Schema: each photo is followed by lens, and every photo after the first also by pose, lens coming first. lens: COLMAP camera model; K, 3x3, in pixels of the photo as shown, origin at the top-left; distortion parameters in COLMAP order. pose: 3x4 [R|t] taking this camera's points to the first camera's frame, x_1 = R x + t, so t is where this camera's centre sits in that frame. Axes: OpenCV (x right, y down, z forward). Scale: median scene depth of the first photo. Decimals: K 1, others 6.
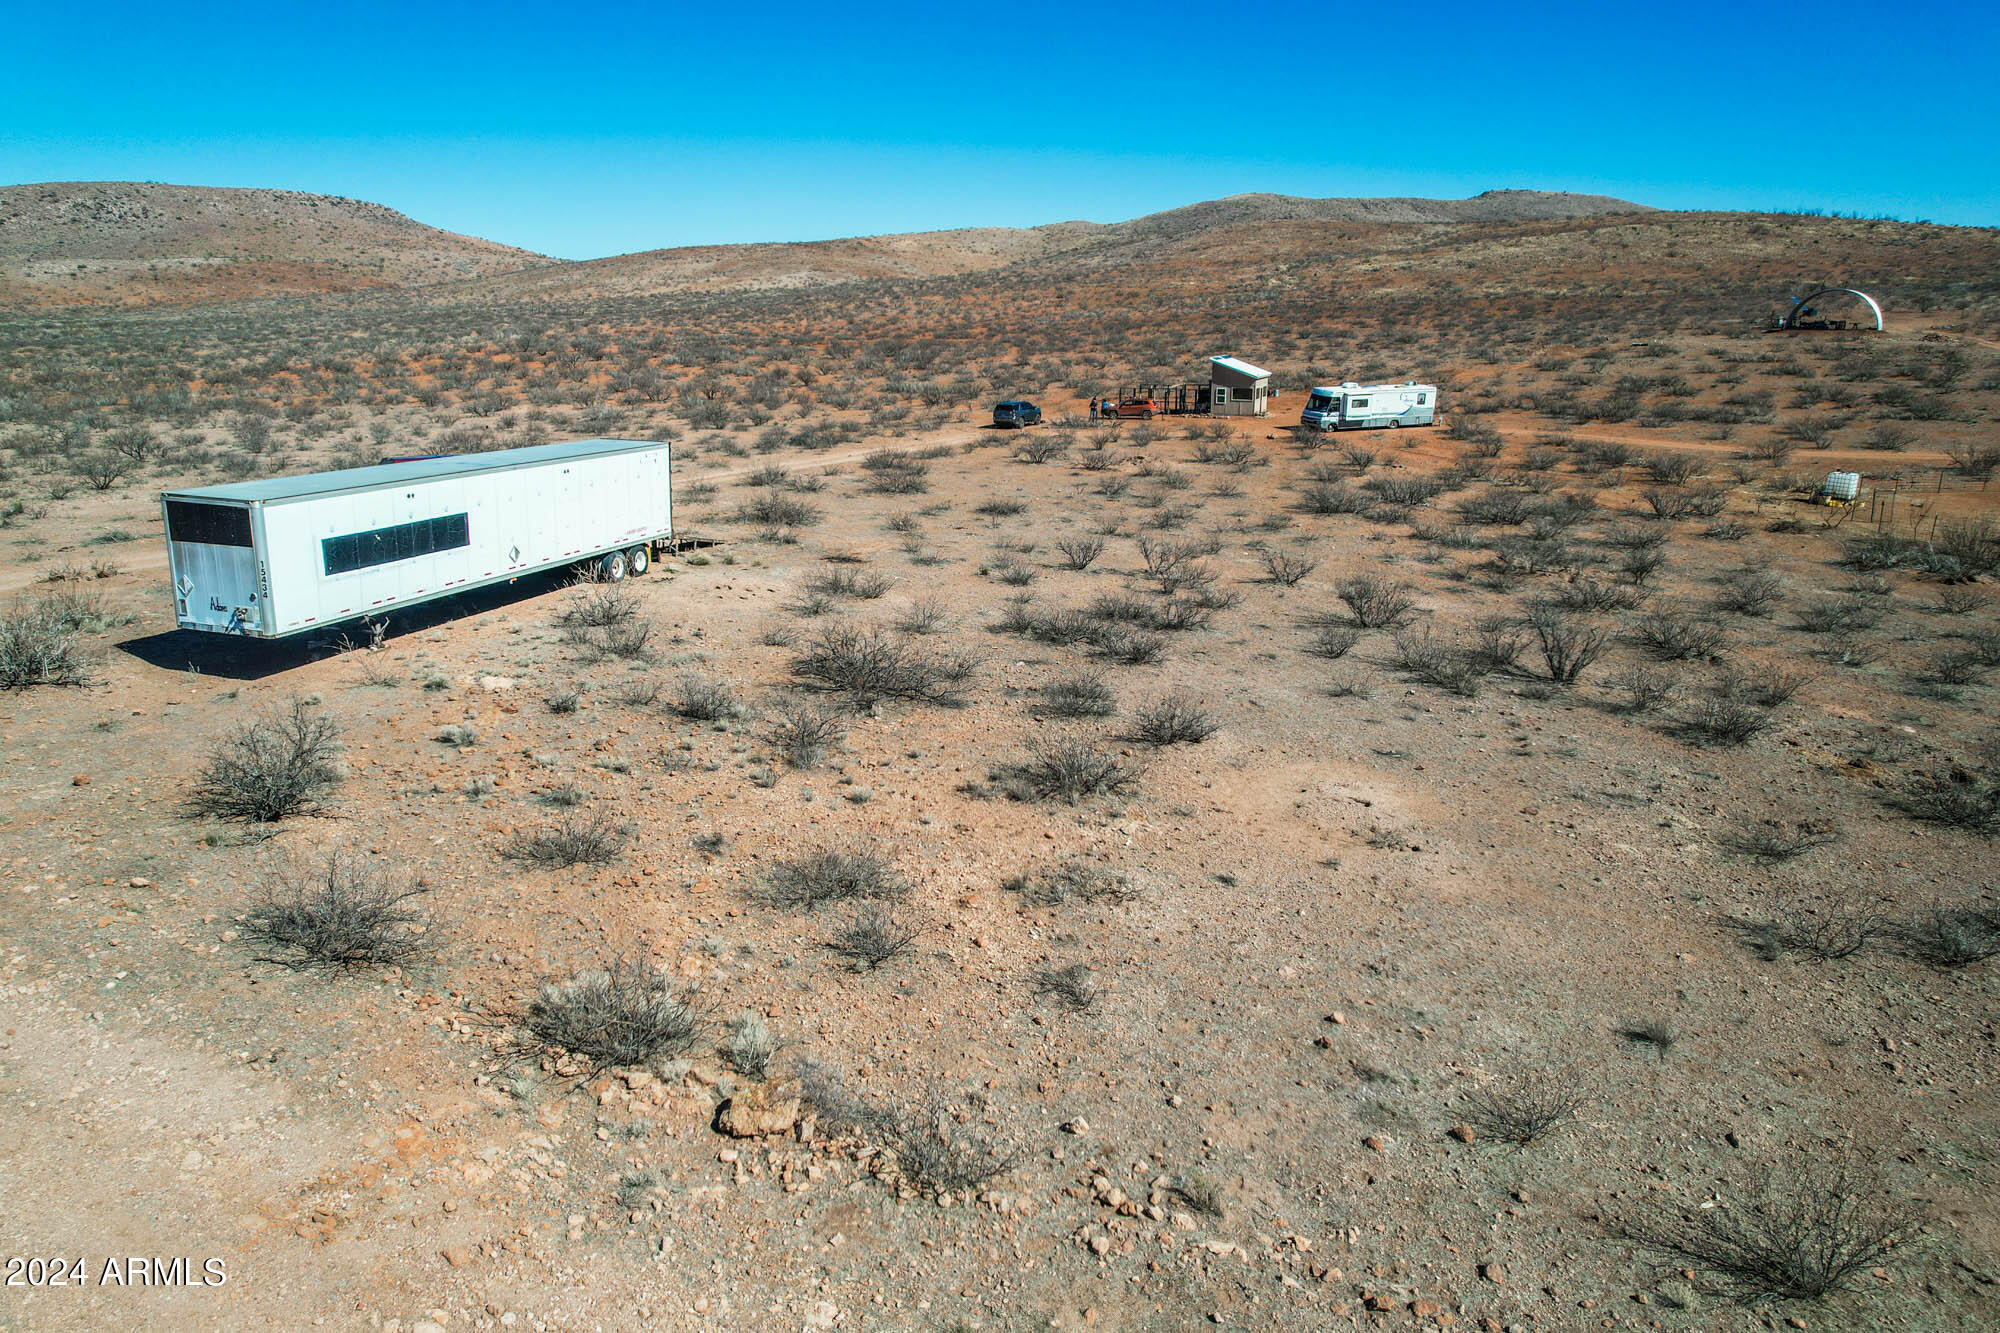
lens RADIAL K [[1271.6, 0, 1000.3], [0, 1271.6, 673.2], [0, 0, 1]] dist [-0.072668, 0.063330]
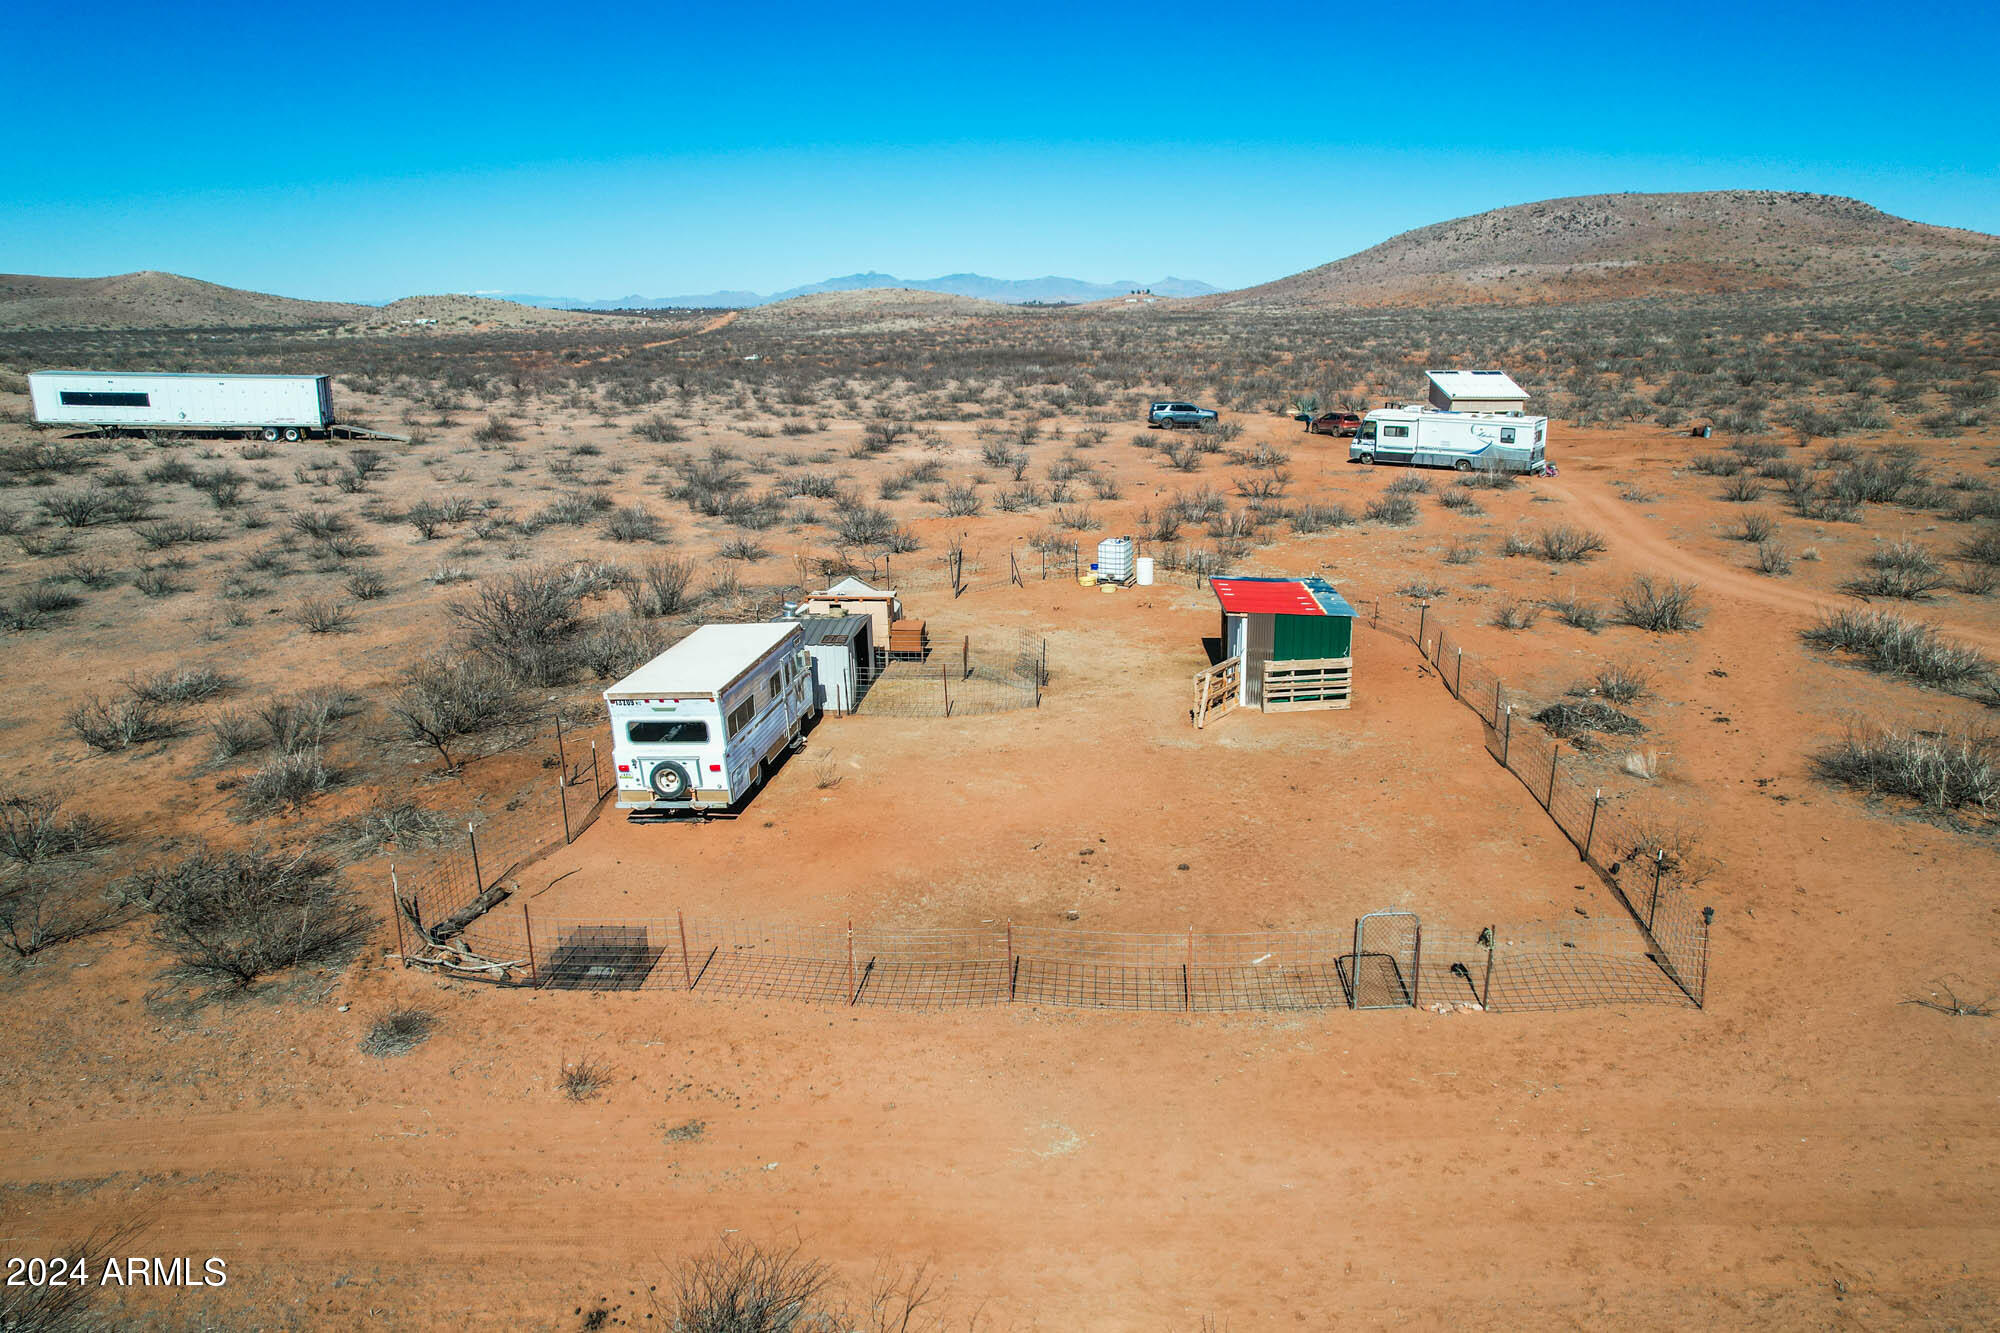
lens RADIAL K [[1271.6, 0, 1000.3], [0, 1271.6, 673.2], [0, 0, 1]] dist [-0.072668, 0.063330]
pose [[0.454157, 0.248188, -0.855654, 0.850383], [-0.249000, 0.957502, 0.145567, -0.125887], [0.855418, 0.146948, 0.496655, 0.444291]]
